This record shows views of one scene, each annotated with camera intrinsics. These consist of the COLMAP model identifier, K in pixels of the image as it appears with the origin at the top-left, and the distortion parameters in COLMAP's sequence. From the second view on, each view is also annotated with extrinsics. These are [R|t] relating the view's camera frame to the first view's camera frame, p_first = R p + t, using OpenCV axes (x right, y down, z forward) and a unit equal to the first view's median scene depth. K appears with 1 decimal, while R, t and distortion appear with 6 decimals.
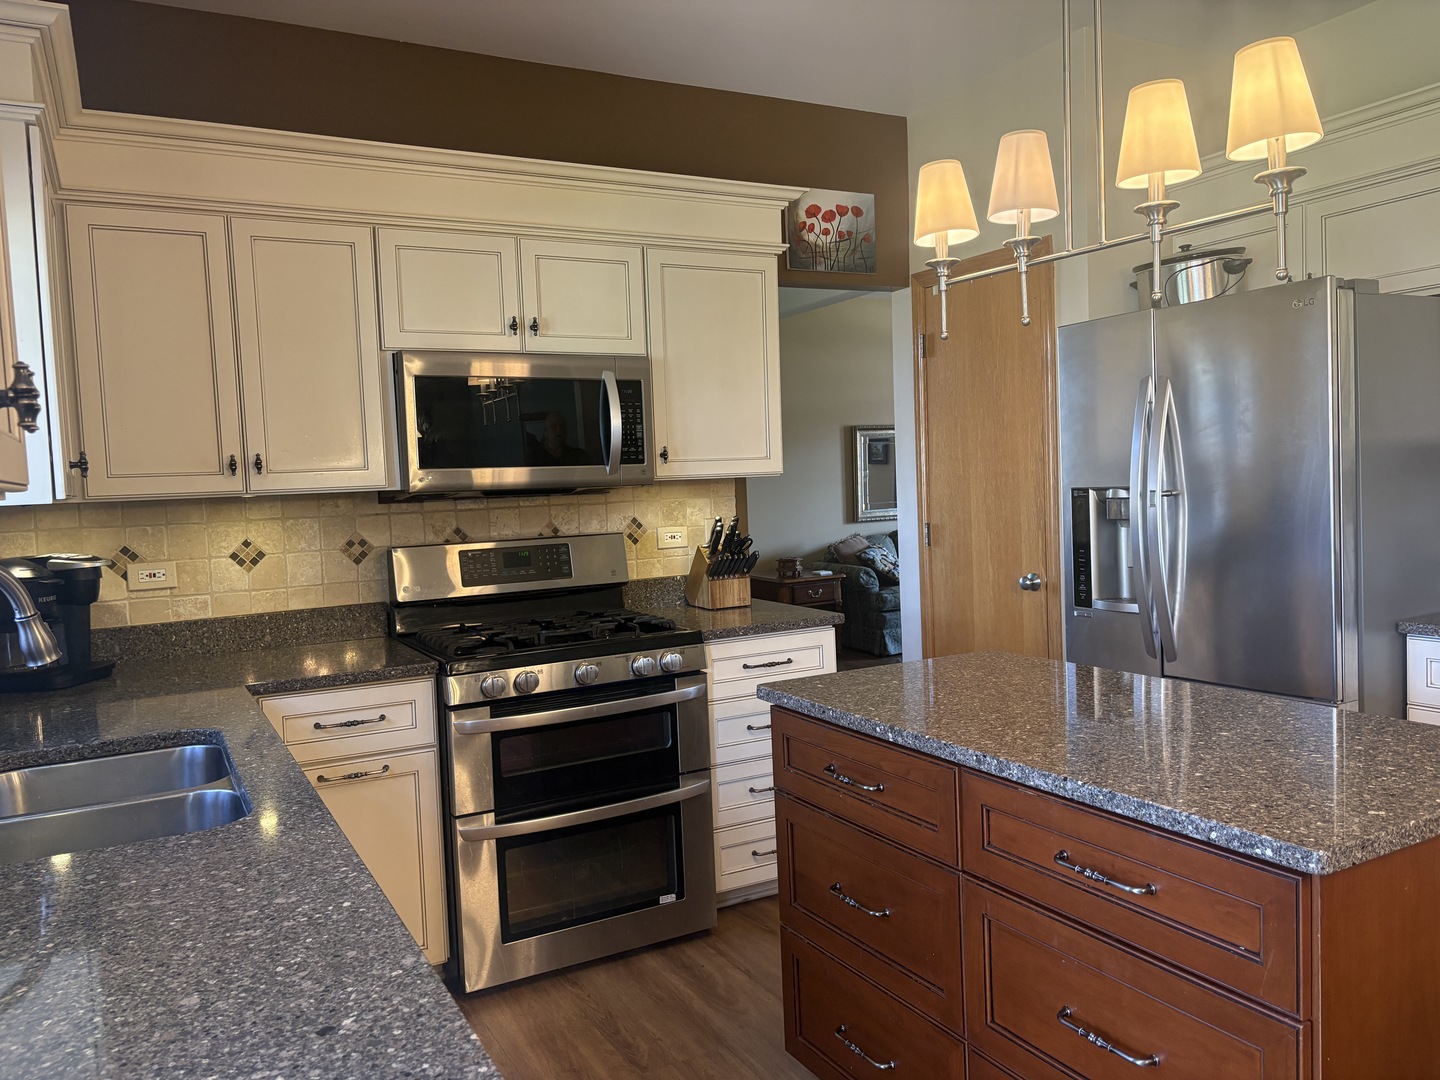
lens RADIAL K [[1086.7, 0, 719.6], [0, 1086.7, 544.2], [0, 0, 1]] dist [0.066585, -0.080621]
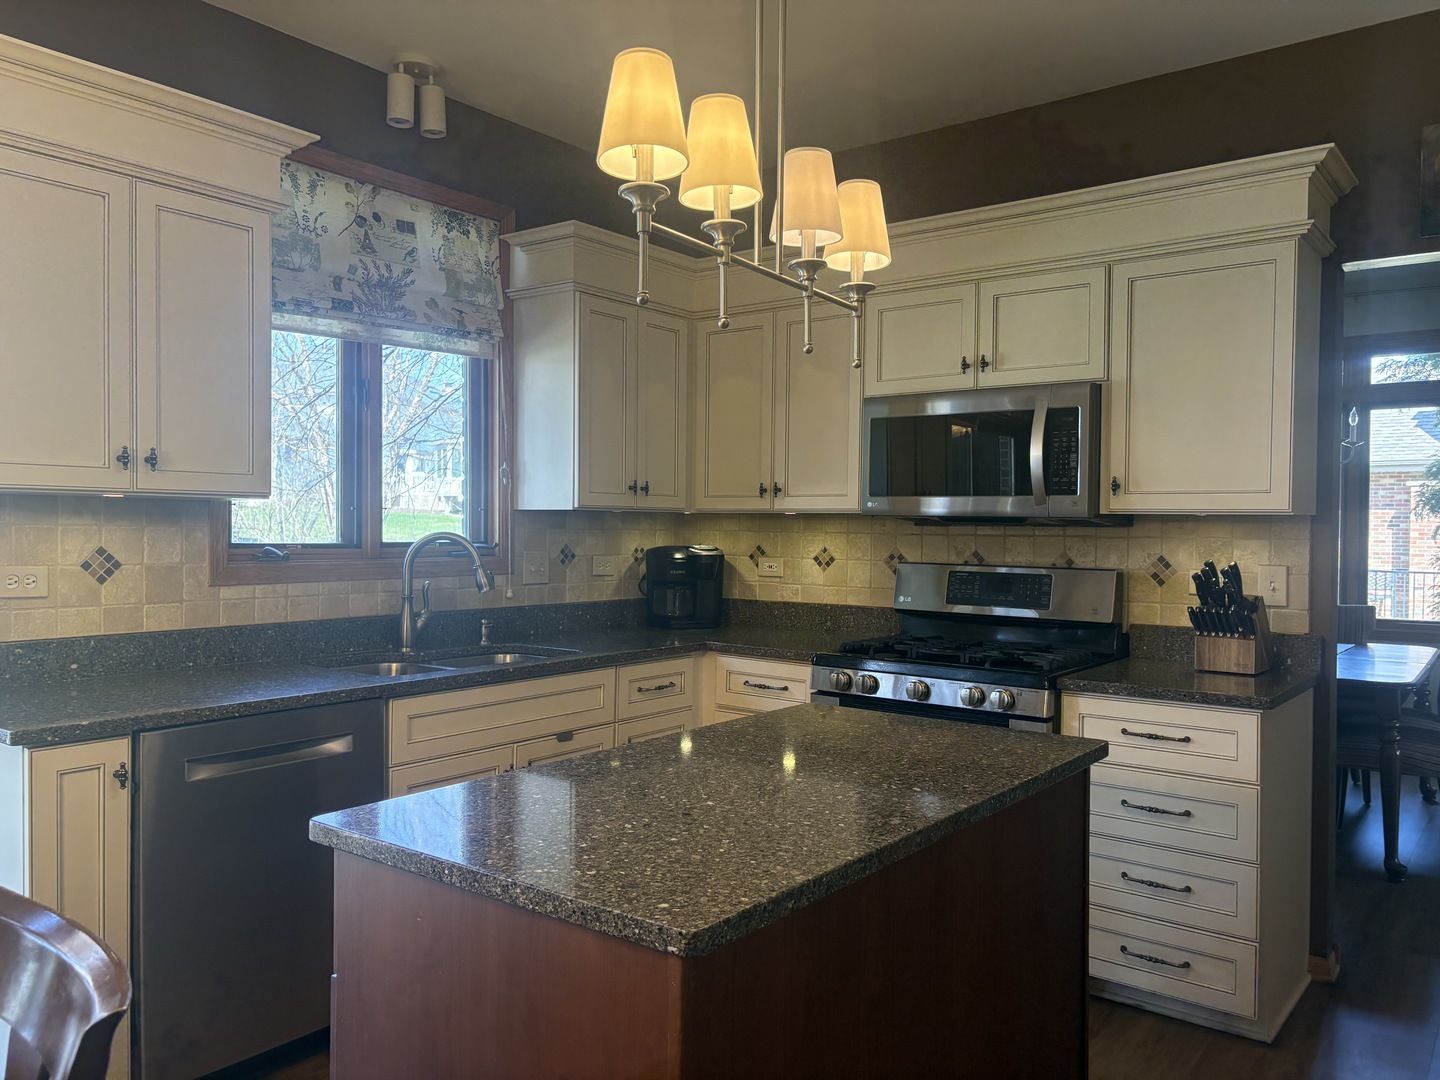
lens RADIAL K [[1086.7, 0, 715.1], [0, 1086.7, 544.2], [0, 0, 1]] dist [0.066585, -0.080621]
pose [[0.400304, 0.063488, -0.914180, 0.678877], [-0.082813, 0.996022, 0.032909, -0.037699], [0.912633, 0.062532, 0.403969, 0.335653]]
